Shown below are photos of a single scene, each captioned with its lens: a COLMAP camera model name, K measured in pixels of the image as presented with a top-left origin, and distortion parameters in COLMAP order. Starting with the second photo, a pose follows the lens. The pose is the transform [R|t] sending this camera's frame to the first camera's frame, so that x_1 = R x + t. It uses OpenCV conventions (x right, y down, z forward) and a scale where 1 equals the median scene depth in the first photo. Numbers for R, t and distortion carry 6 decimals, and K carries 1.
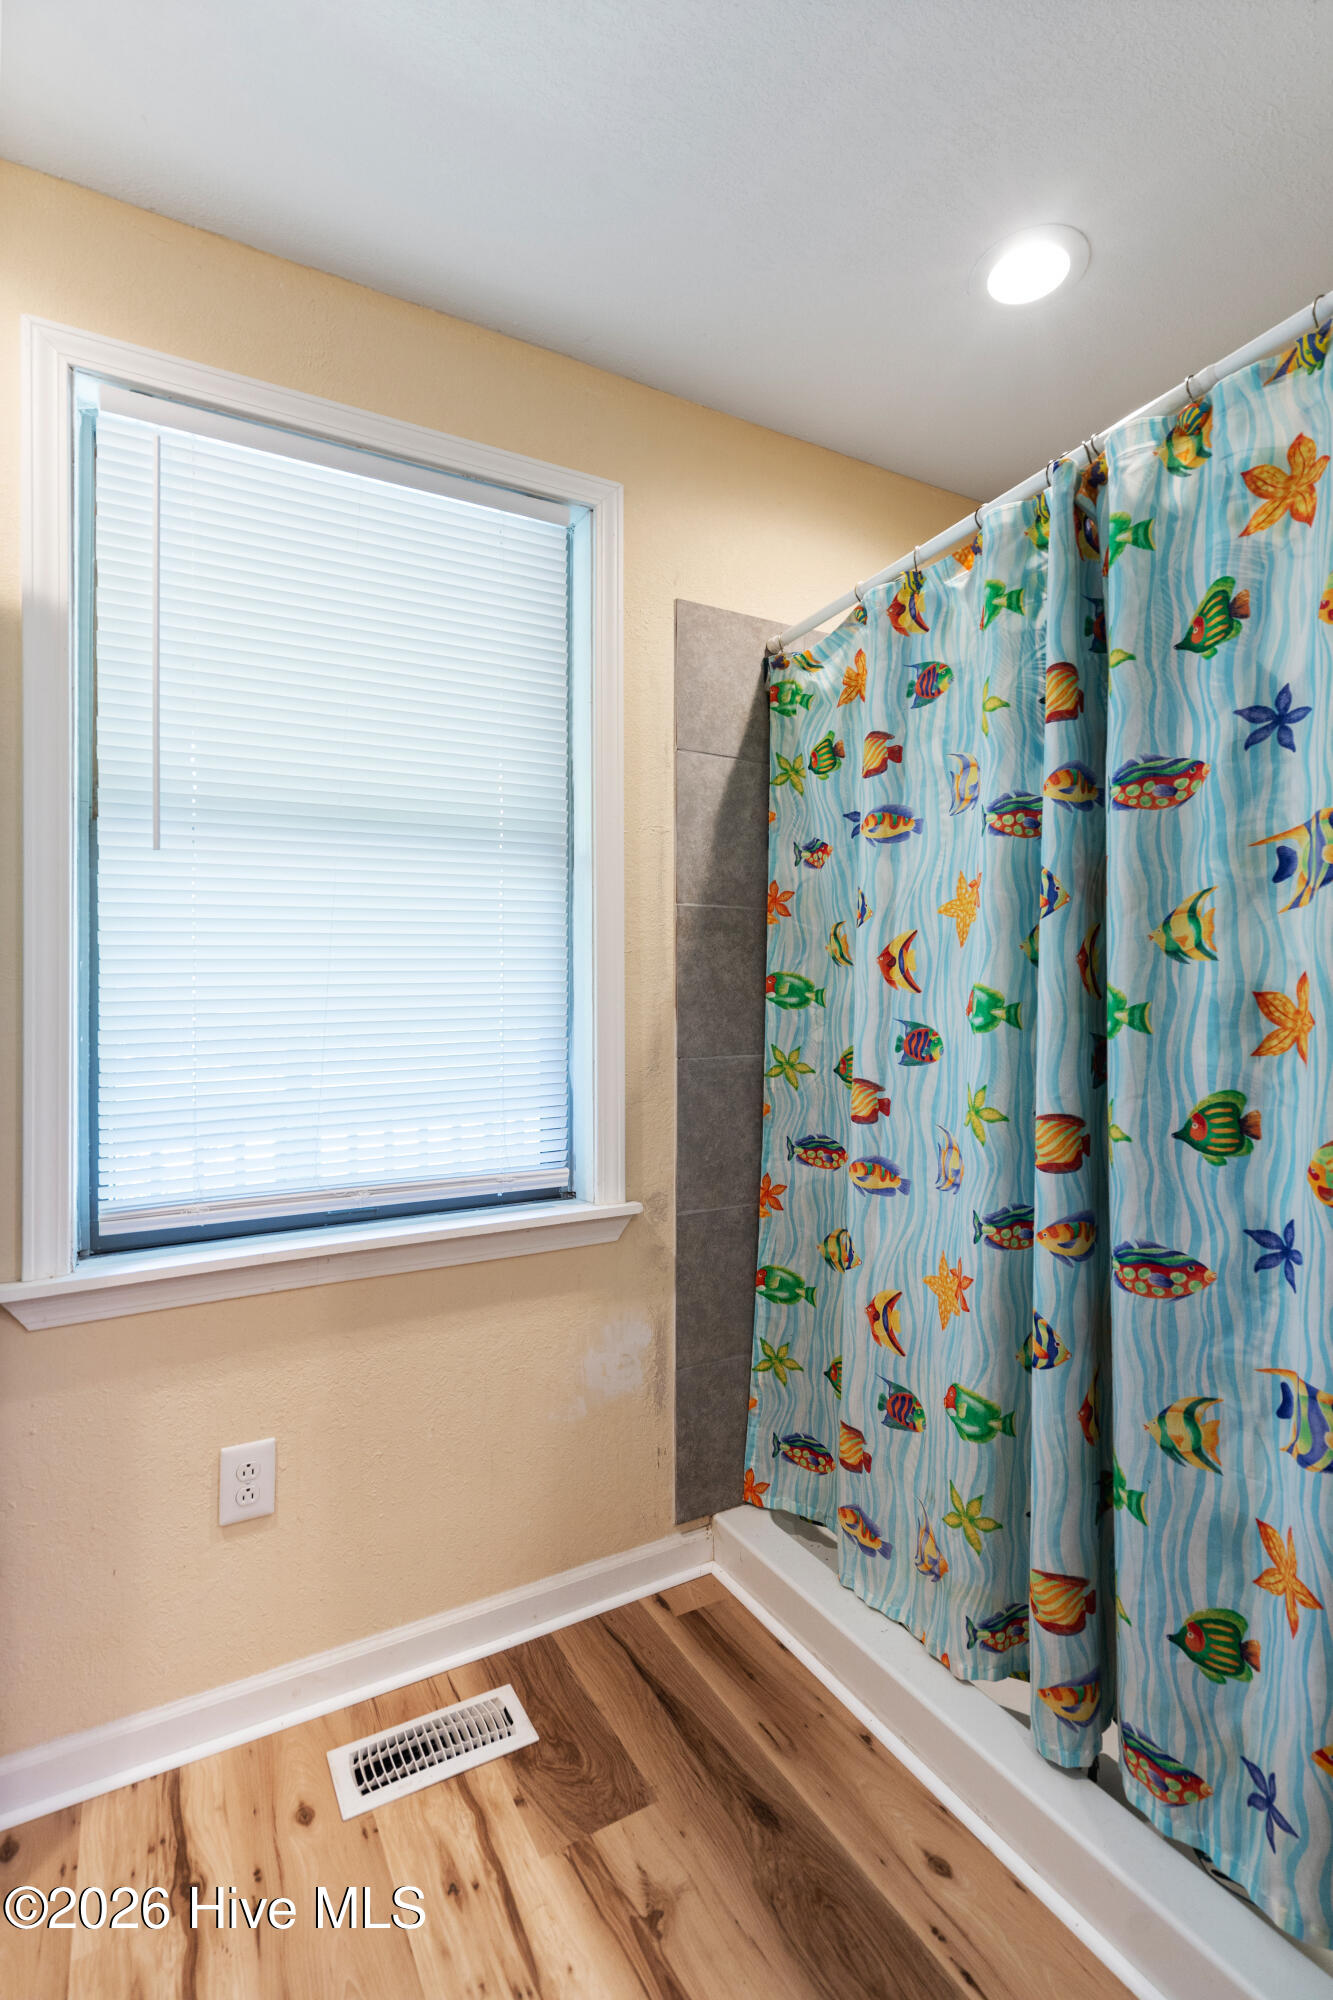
lens RADIAL K [[934.6, 0, 655.0], [0, 934.6, 1010.0], [0, 0, 1]] dist [-0.006964, 0.003446]
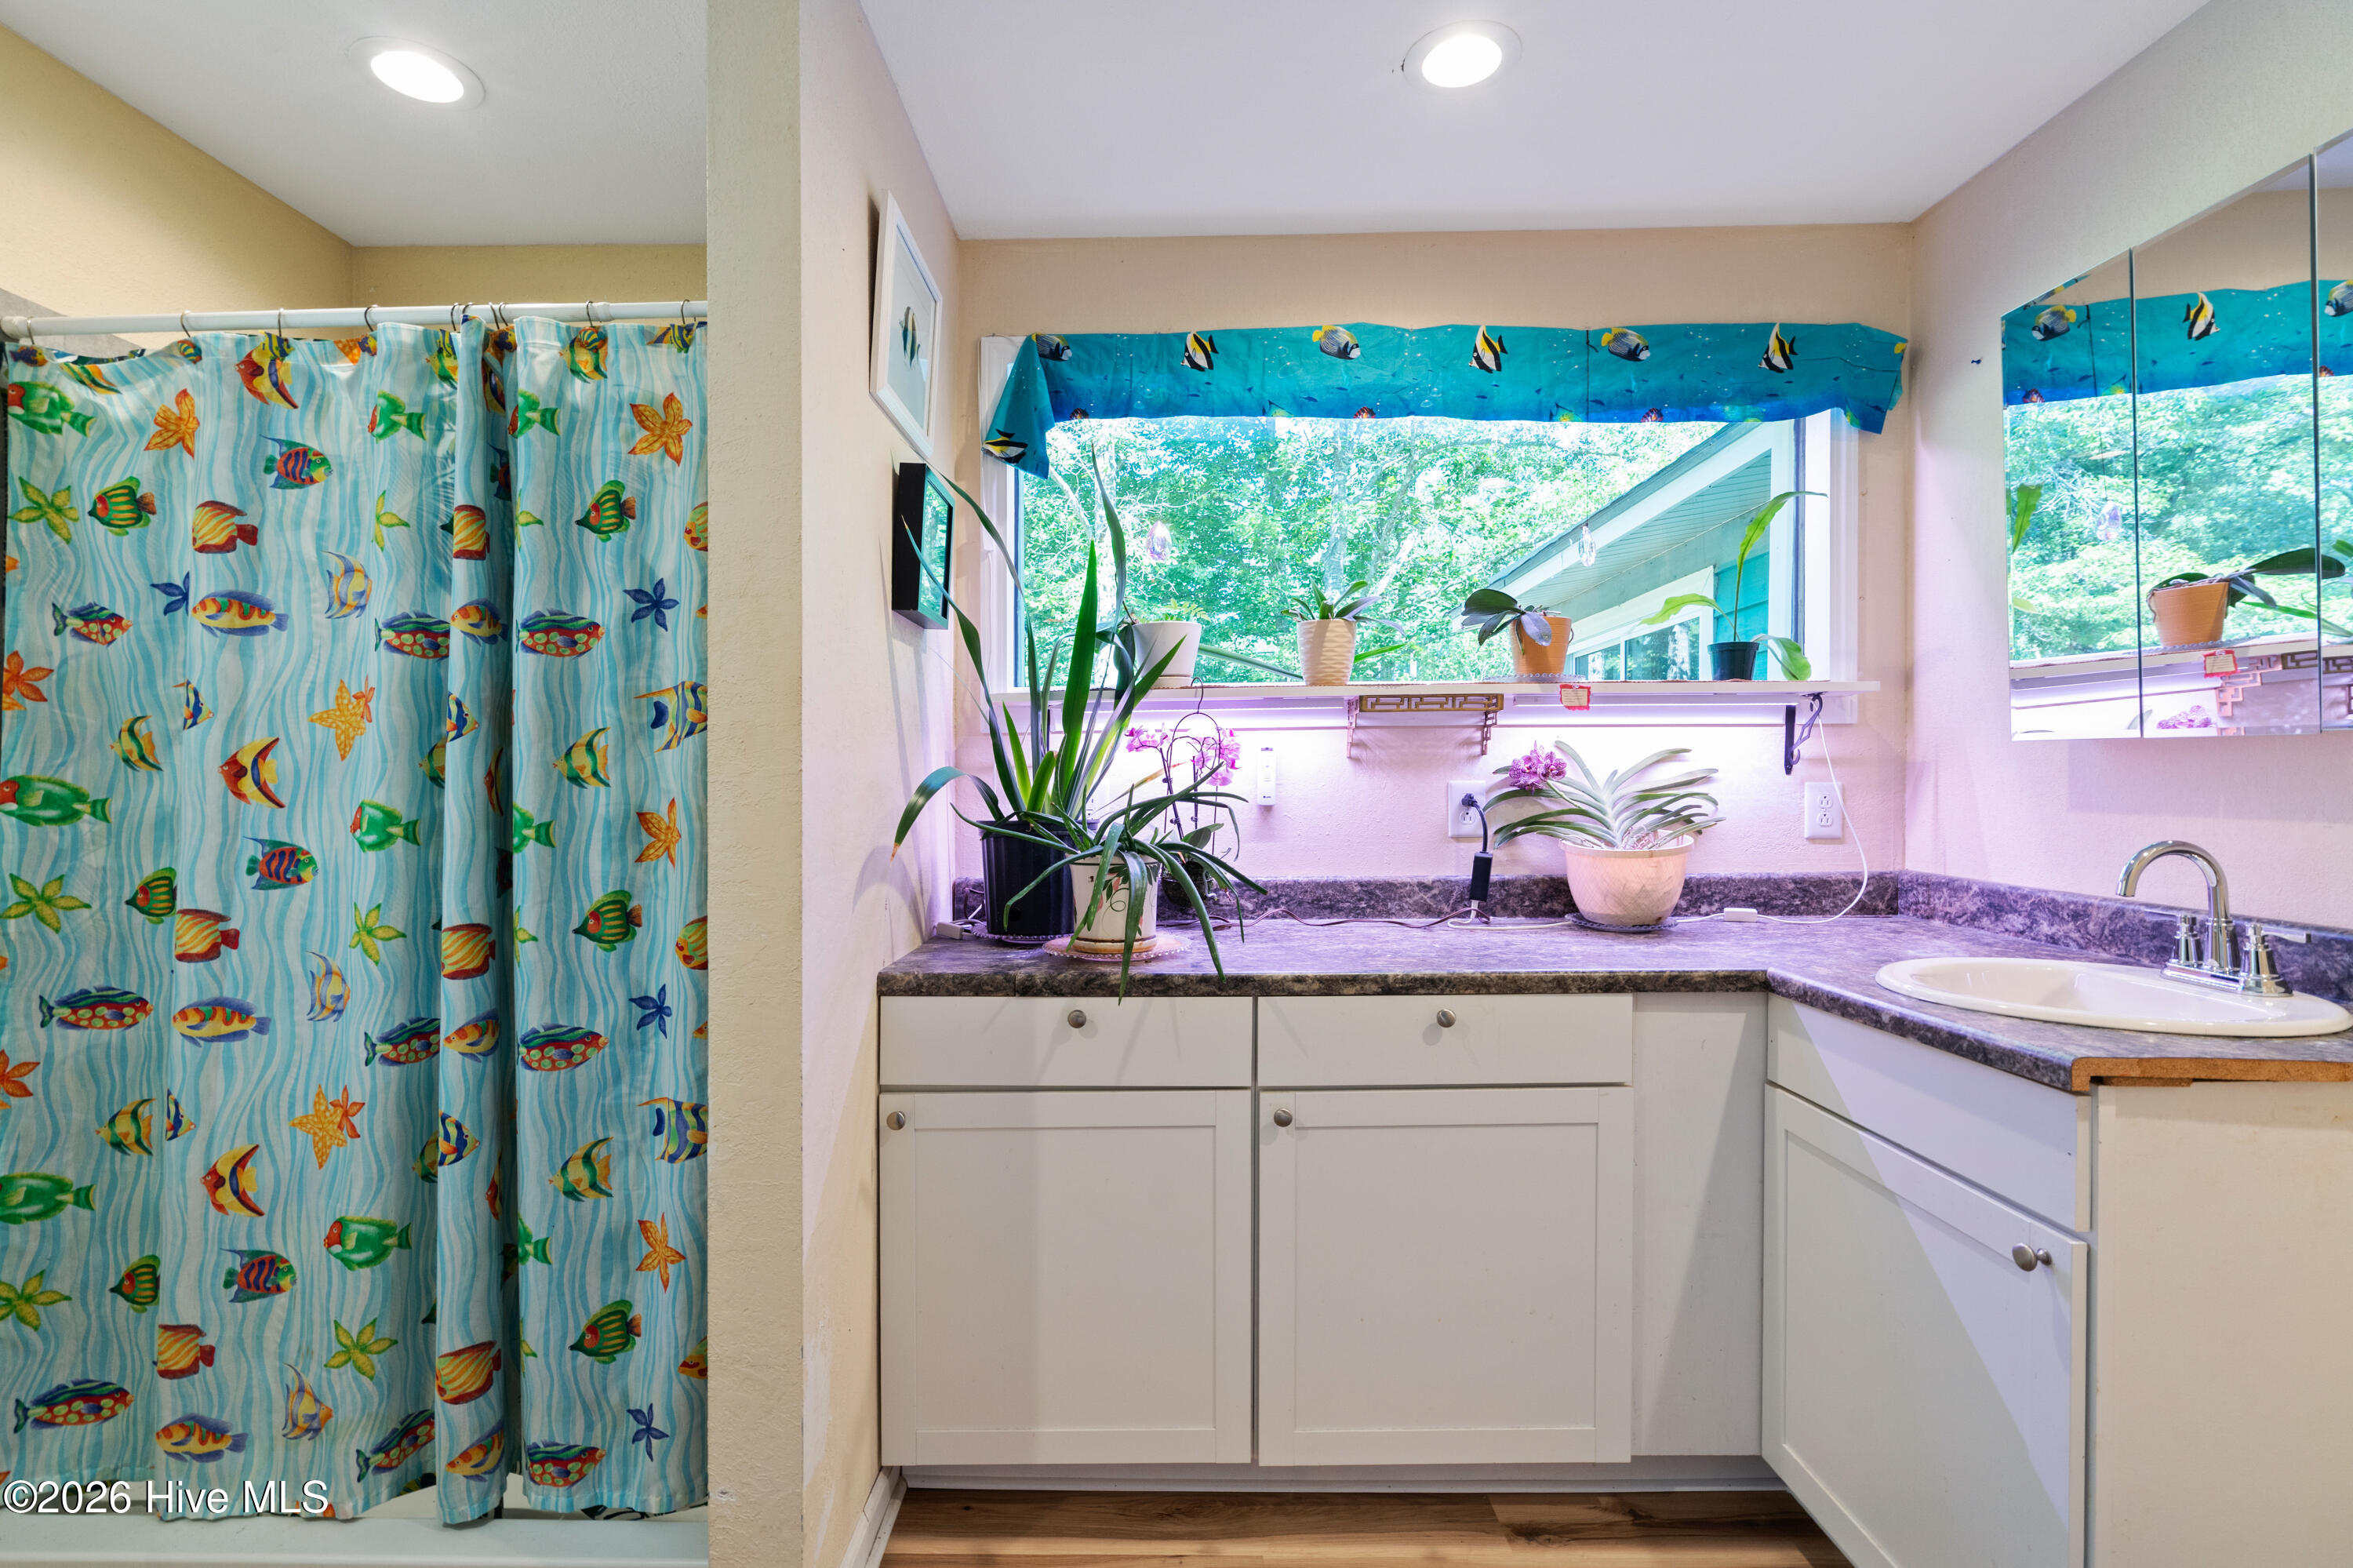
lens RADIAL K [[1099.6, 0, 1170.8], [0, 1099.6, 780.8], [0, 0, 1]] dist [-0.006964, 0.003446]
pose [[0.487105, 0.013359, 0.873241, -0.260885], [0.001177, 0.999872, -0.015953, -0.030748], [-0.873342, 0.008798, 0.487027, -0.308314]]
